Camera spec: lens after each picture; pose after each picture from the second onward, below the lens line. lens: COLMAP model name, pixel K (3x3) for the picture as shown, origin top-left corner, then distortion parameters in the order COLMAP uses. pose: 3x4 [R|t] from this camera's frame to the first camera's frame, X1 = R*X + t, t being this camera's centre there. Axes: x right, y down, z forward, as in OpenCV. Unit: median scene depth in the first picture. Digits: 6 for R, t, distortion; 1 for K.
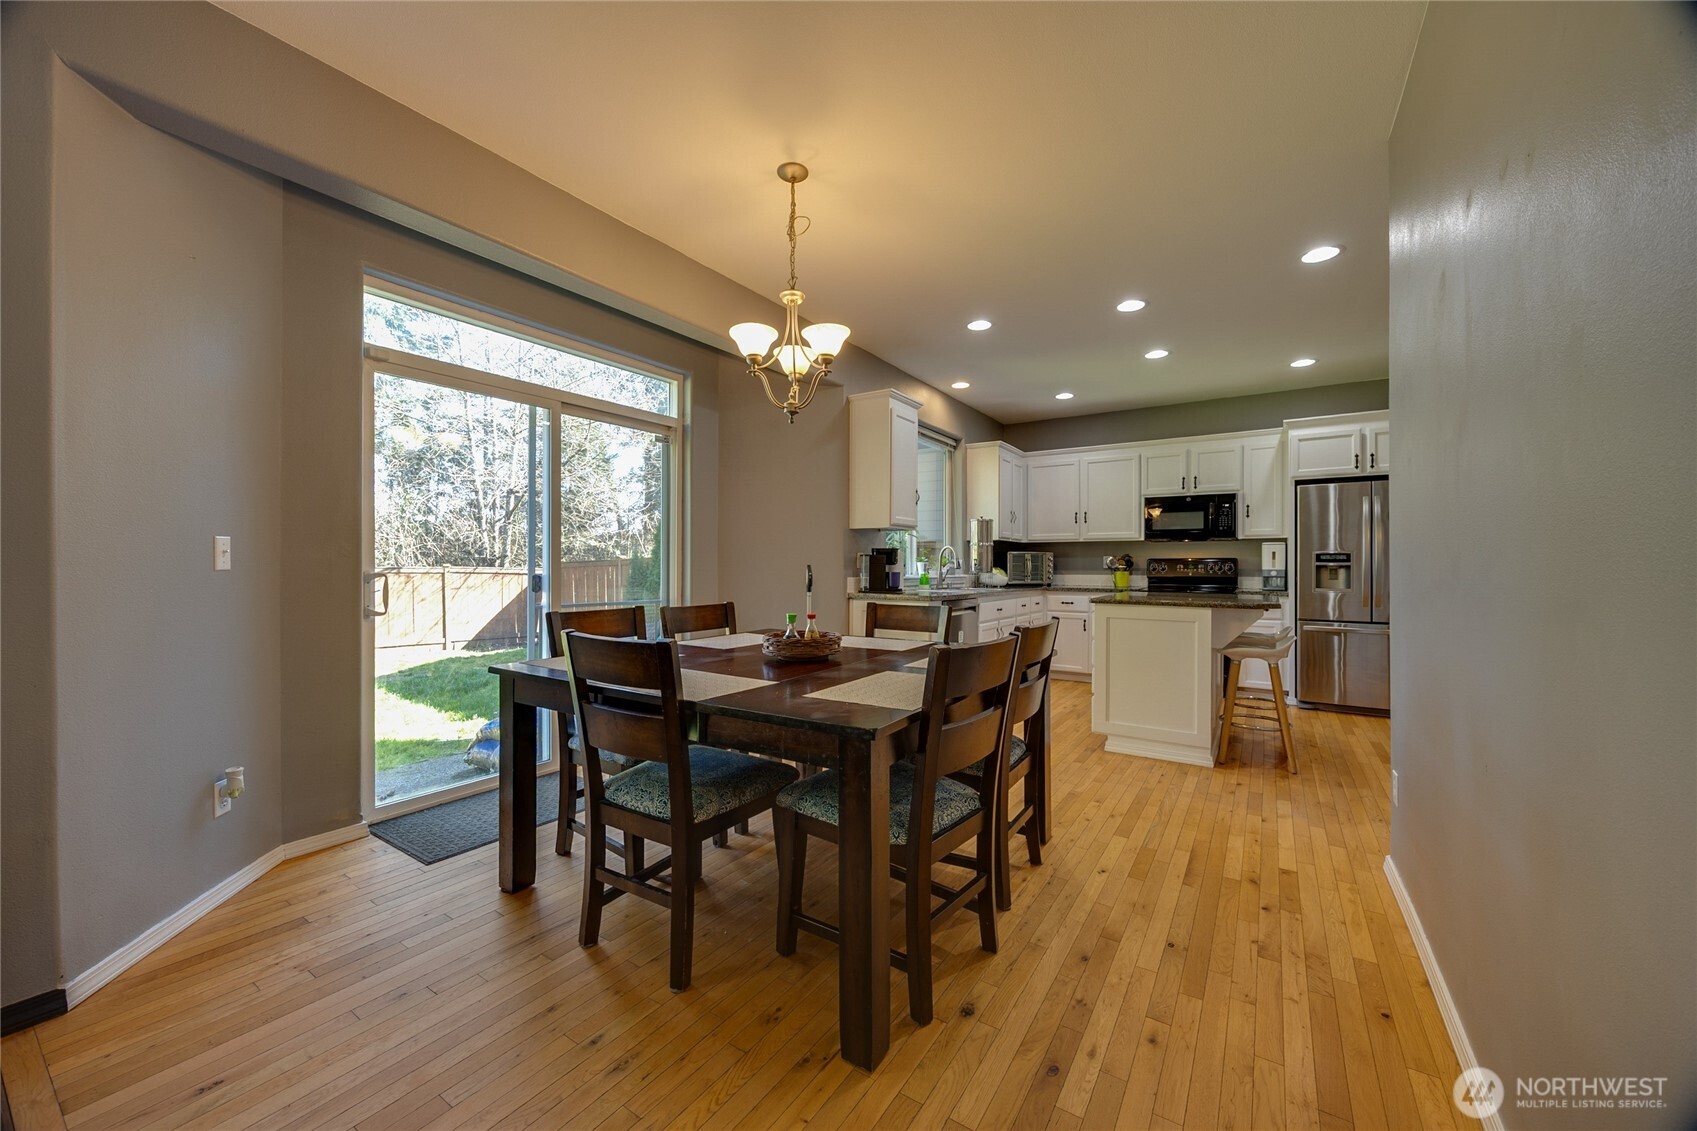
lens RADIAL K [[642.1, 0, 840.5], [0, 642.1, 564.0], [0, 0, 1]] dist [-0.000537, -0.000096]
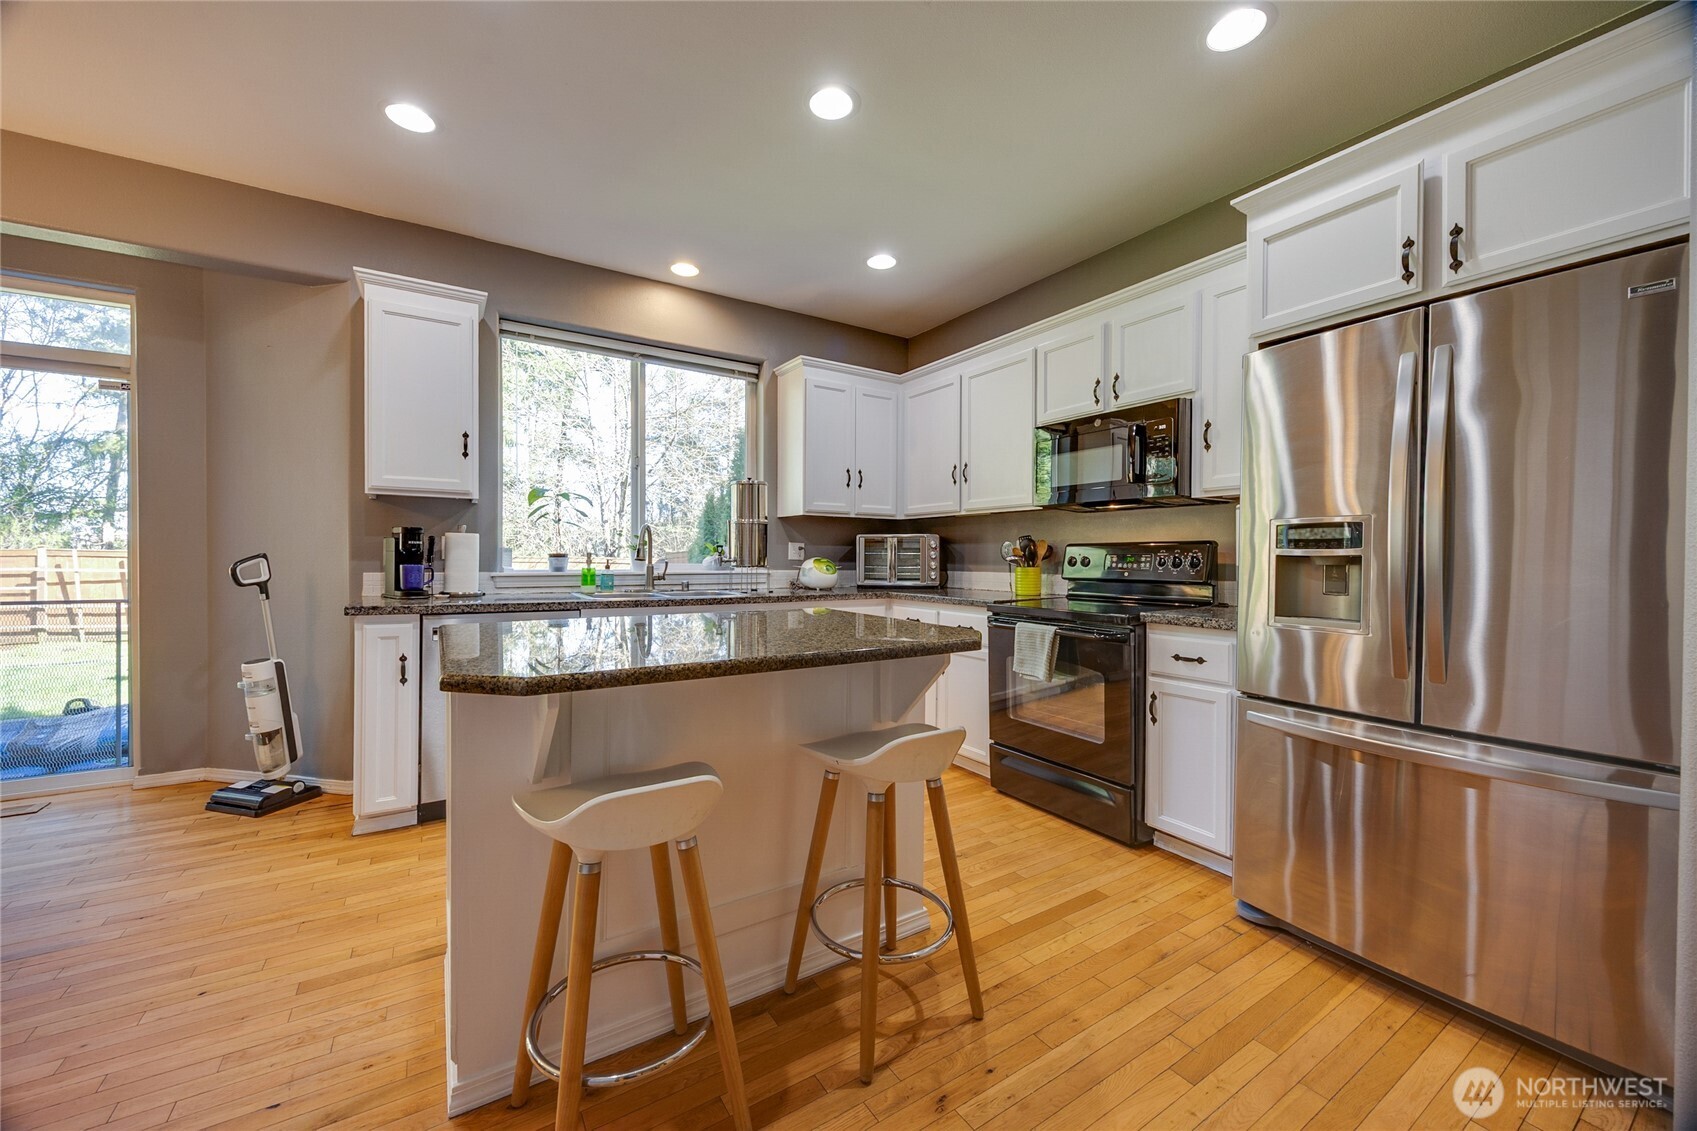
lens RADIAL K [[642.1, 0, 840.5], [0, 642.1, 564.0], [0, 0, 1]] dist [-0.000537, -0.000096]
pose [[0.912947, 0.007066, -0.408017, 0.657789], [-0.001588, 0.999904, 0.013762, 0.002180], [0.408075, -0.011916, 0.912870, 0.543584]]
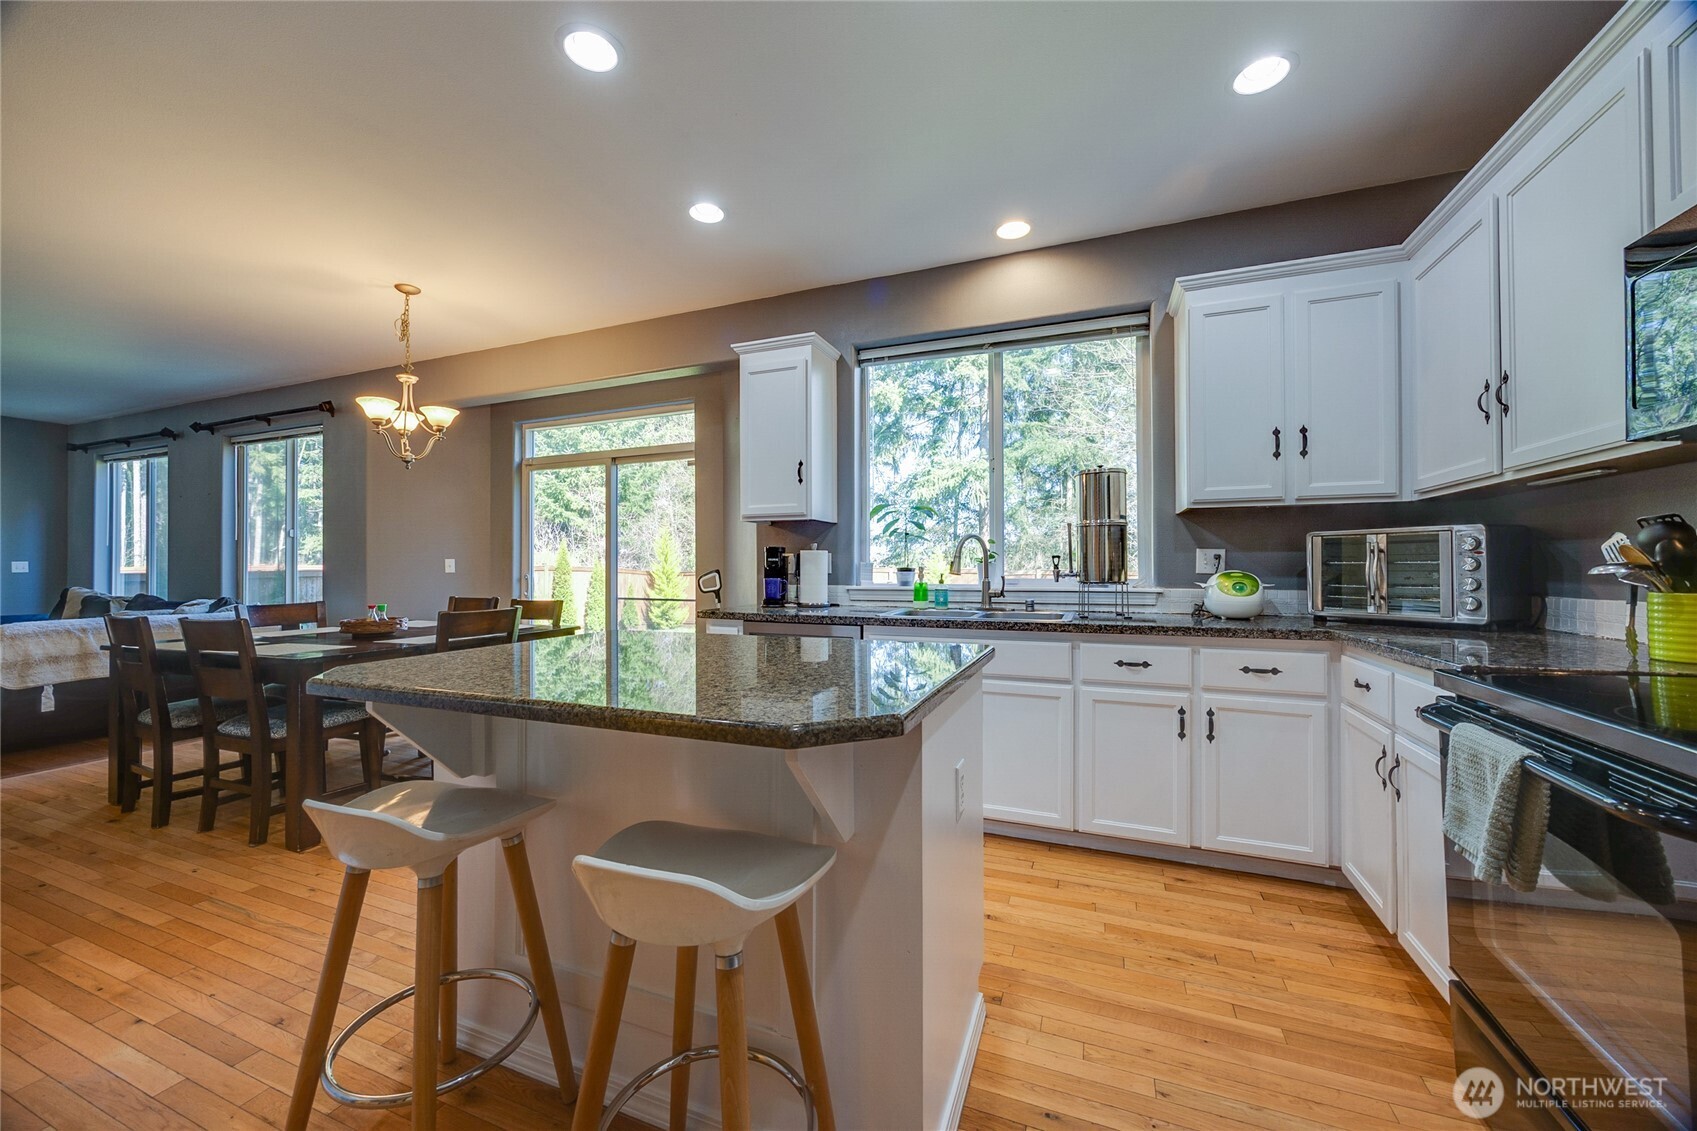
lens RADIAL K [[642.1, 0, 840.5], [0, 642.1, 564.0], [0, 0, 1]] dist [-0.000537, -0.000096]
pose [[0.200490, -0.010193, -0.979643, 0.759410], [0.005656, 0.999941, -0.009247, 0.002909], [0.979679, -0.003687, 0.200536, 0.845215]]
